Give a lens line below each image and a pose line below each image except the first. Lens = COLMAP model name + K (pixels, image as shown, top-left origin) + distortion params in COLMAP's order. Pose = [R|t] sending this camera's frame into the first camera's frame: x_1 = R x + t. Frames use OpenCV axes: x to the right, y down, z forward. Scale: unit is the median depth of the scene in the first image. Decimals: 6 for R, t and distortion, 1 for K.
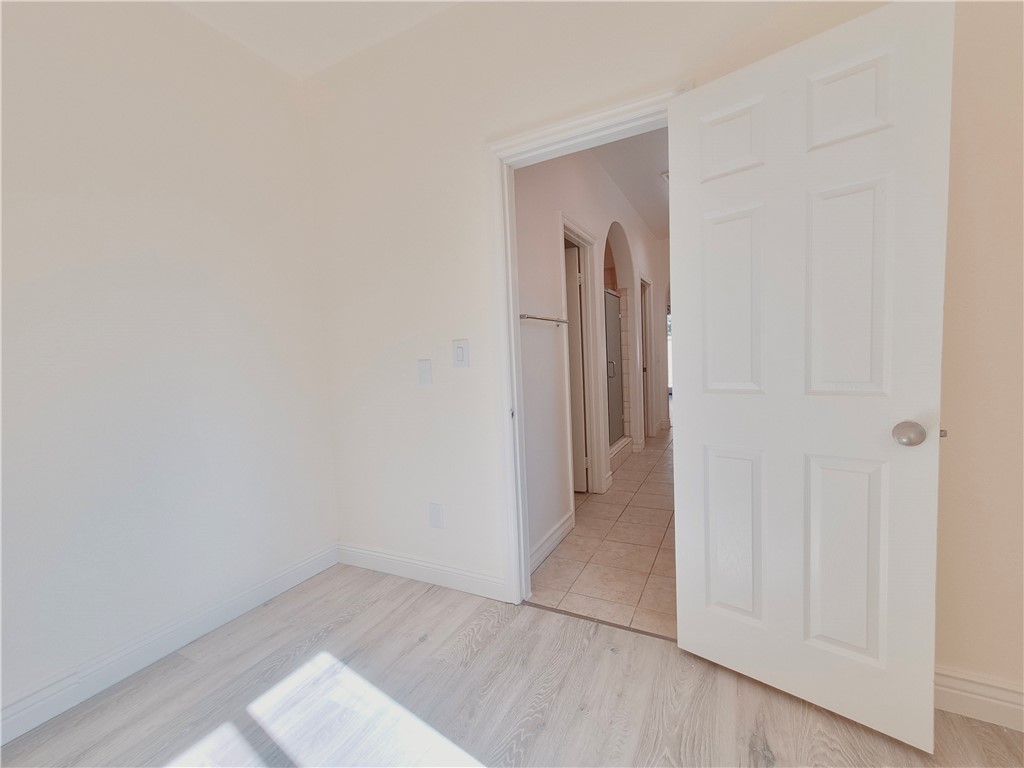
lens RADIAL K [[447.6, 0, 504.7], [0, 447.6, 389.4], [0, 0, 1]] dist [0.003932, 0.000437]
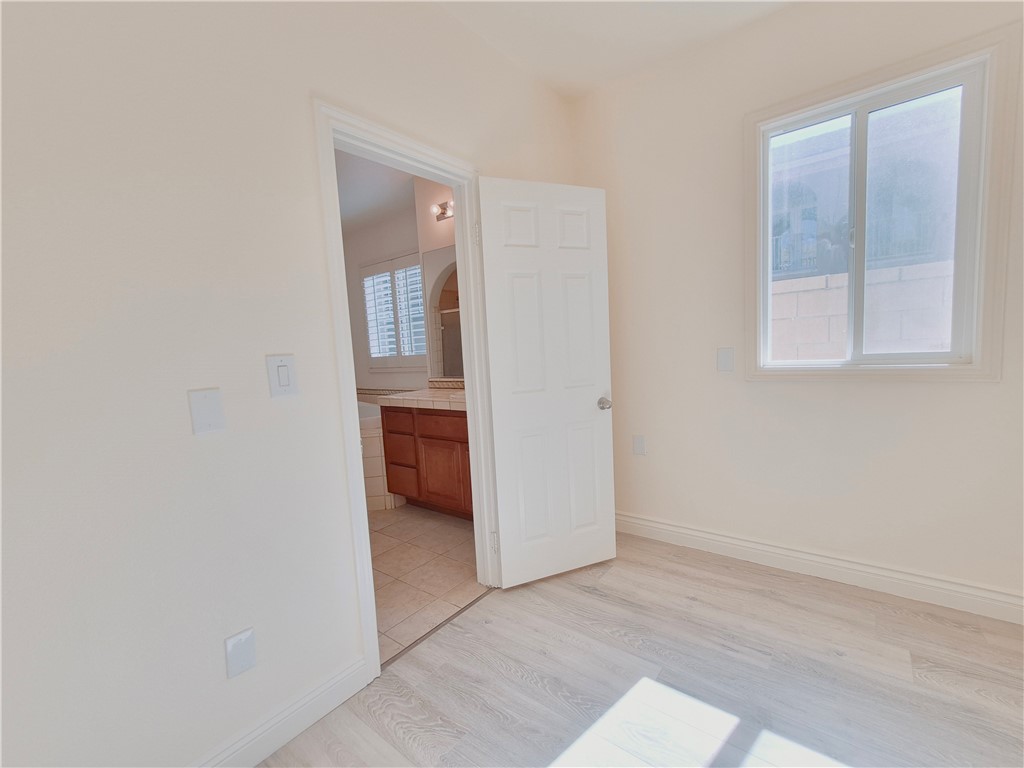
lens RADIAL K [[447.6, 0, 504.7], [0, 447.6, 389.4], [0, 0, 1]] dist [0.003932, 0.000437]
pose [[0.174505, -0.056787, 0.983017, -0.858918], [0.113517, 0.992839, 0.037202, -0.056979], [-0.978091, 0.105097, 0.179702, 0.682926]]
